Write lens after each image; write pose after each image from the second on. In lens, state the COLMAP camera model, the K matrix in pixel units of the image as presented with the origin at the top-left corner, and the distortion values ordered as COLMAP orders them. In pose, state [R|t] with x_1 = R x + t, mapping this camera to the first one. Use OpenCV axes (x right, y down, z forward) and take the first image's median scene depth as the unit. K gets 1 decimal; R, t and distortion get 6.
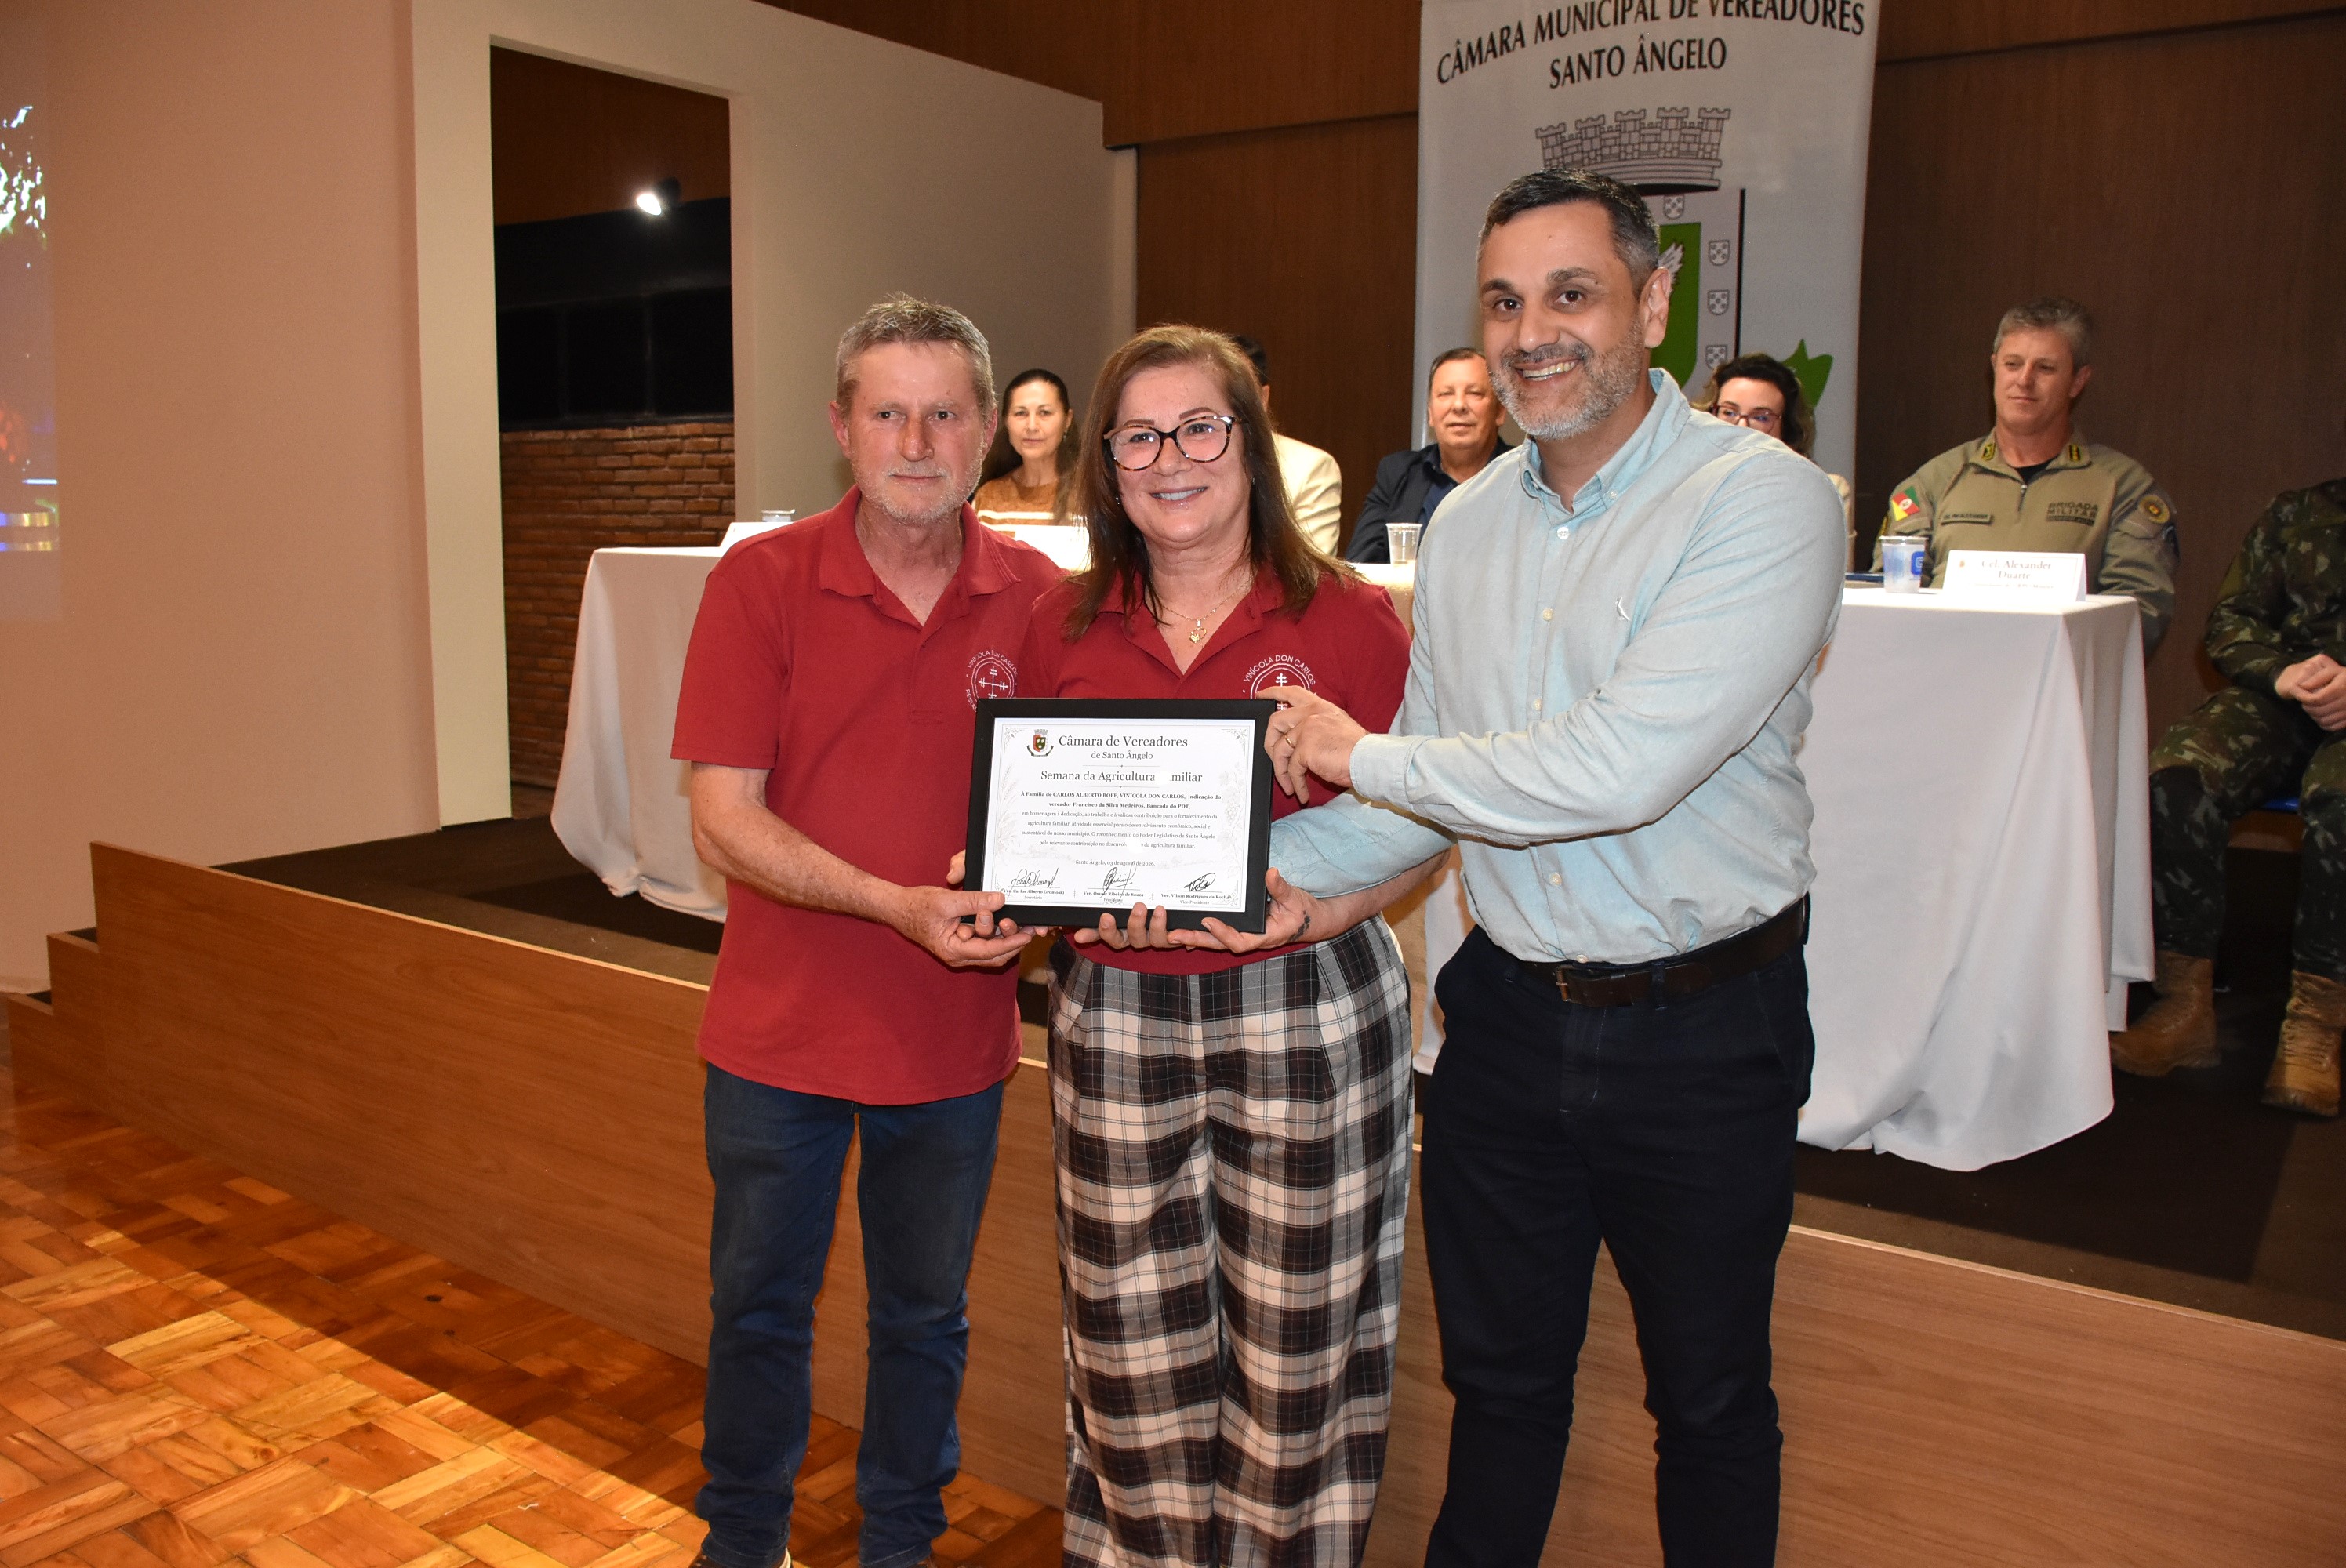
lens RADIAL K [[1886.0, 0, 1189.9], [0, 1886.0, 828.0], [0, 0, 1]] dist [-0.144191, 0.108911]
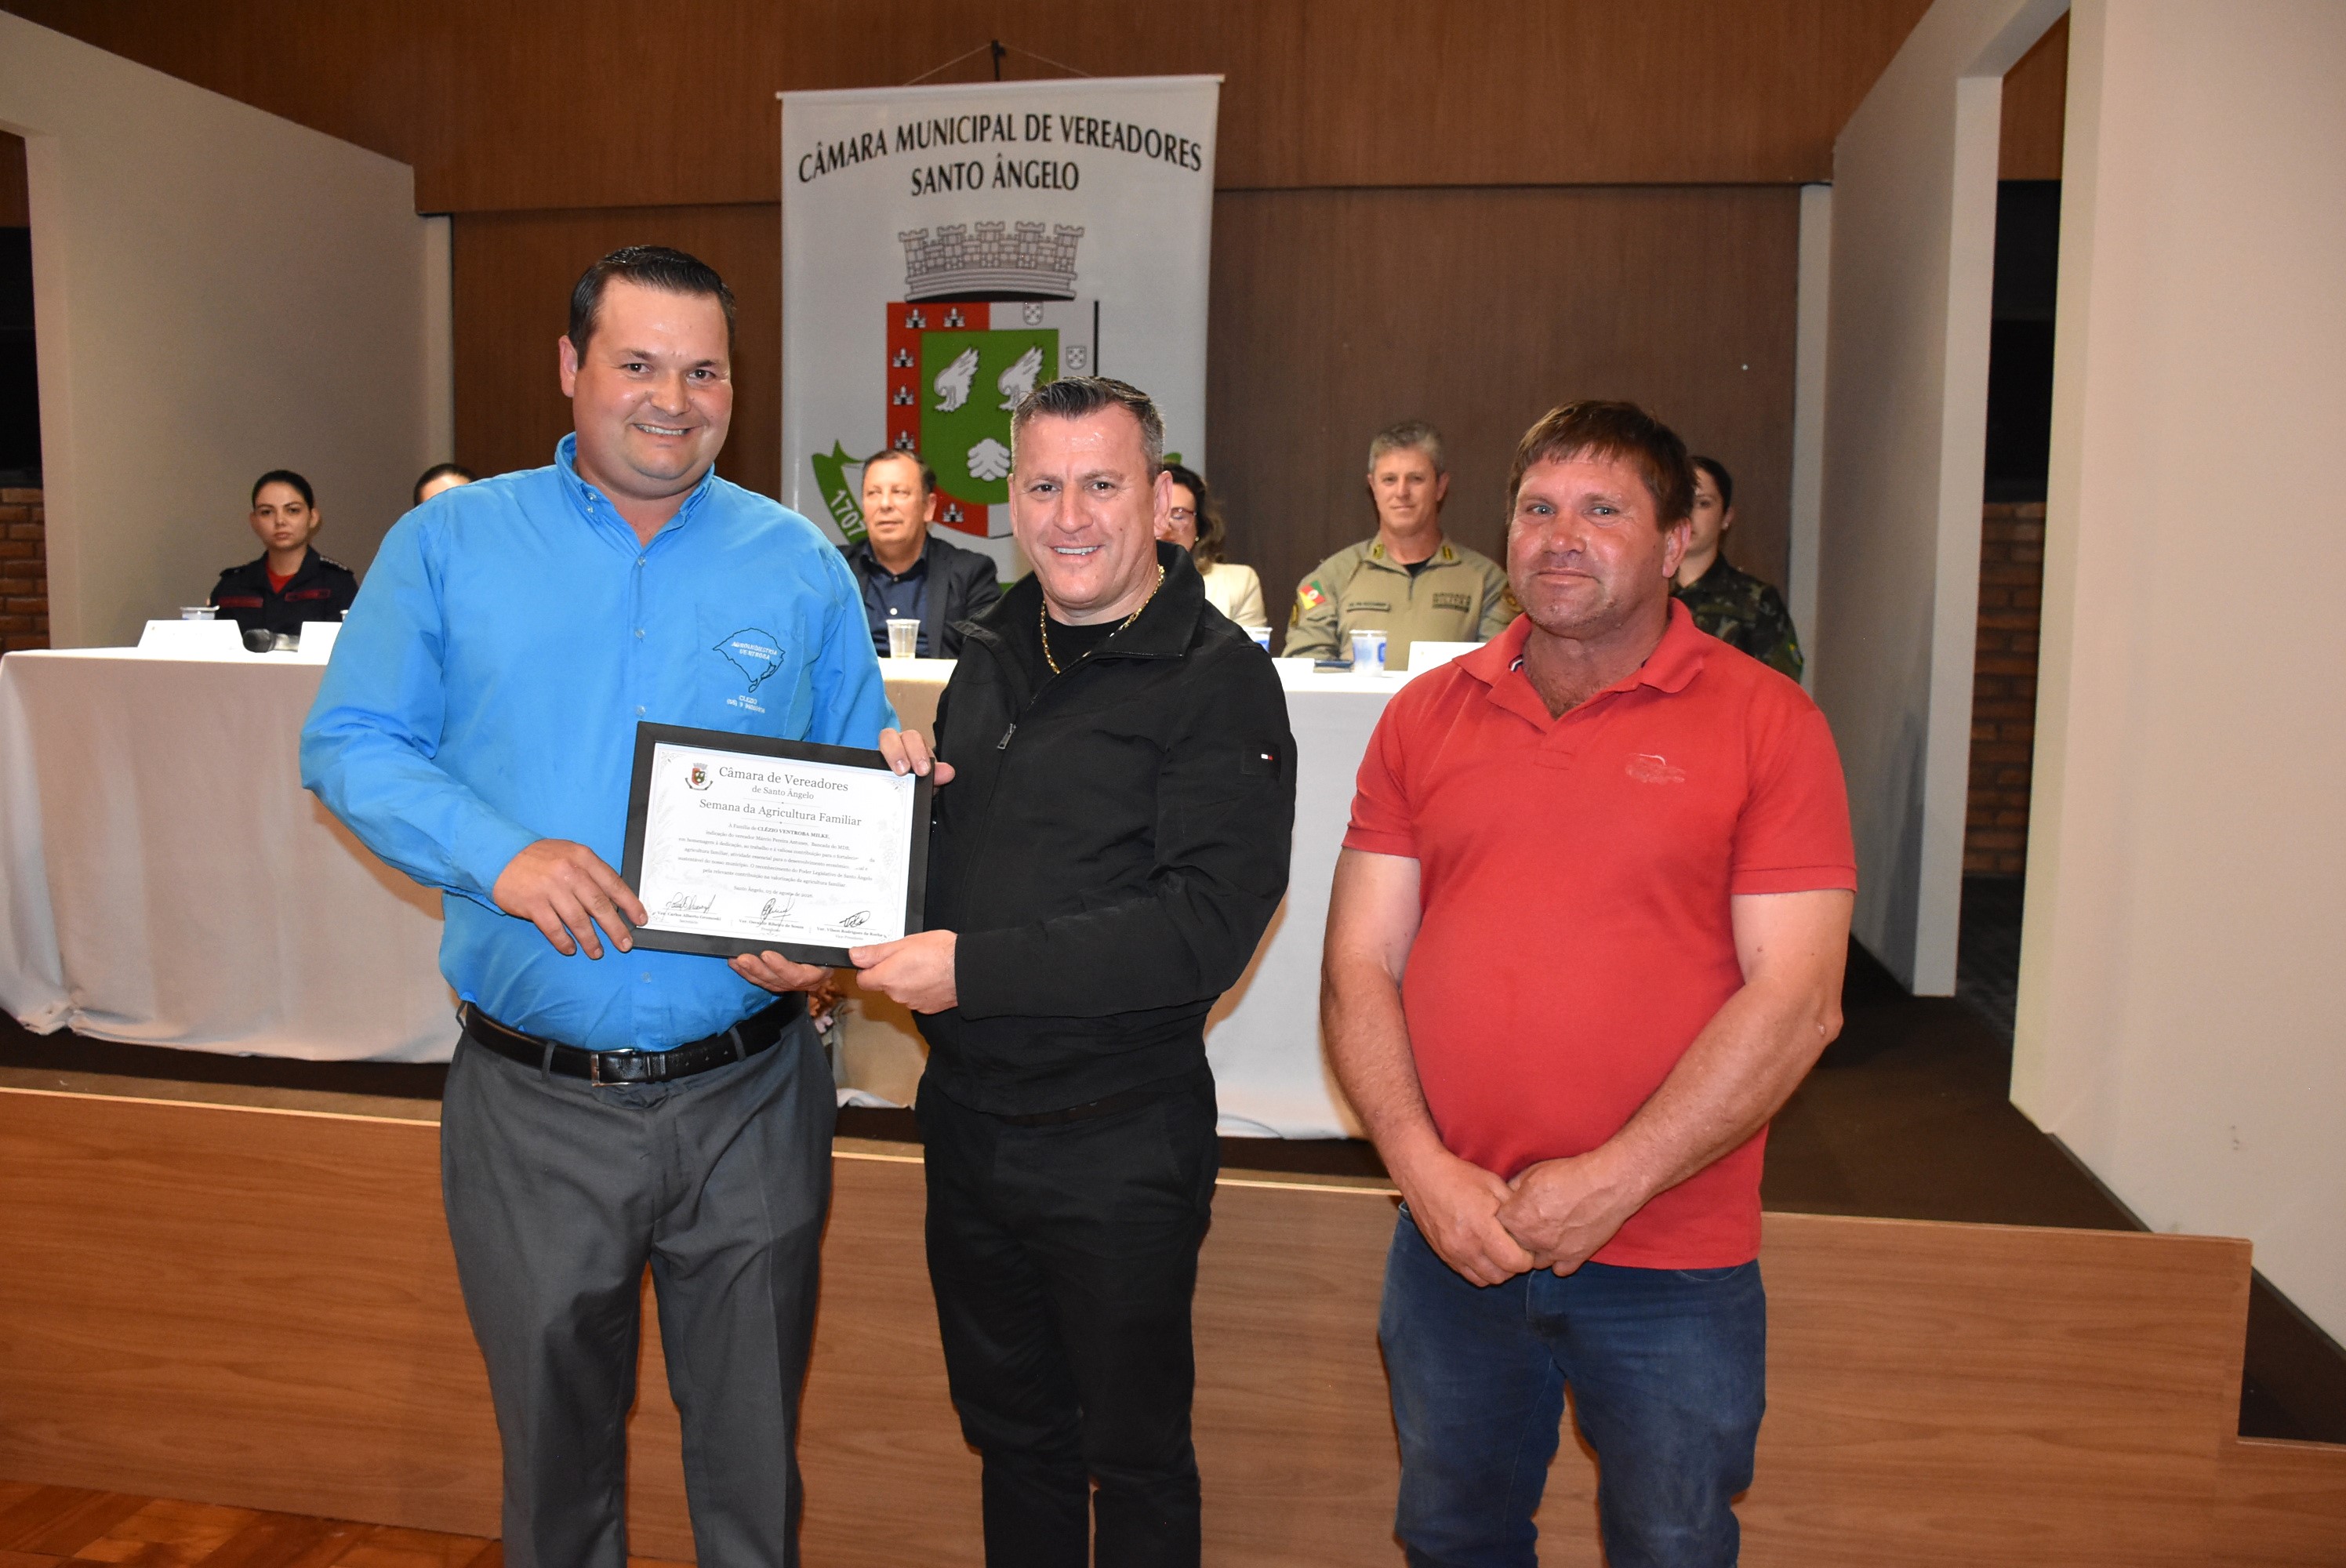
lens RADIAL K [[1981.7, 0, 1174.5], [0, 1981.7, 786.8], [0, 0, 1]] dist [-0.110339, 0.098779]
pose [[0.908628, -0.045035, 0.415171, -0.185626], [0.067554, 0.996925, -0.039706, -0.009165], [-0.412106, 0.064125, 0.908876, -0.082281]]
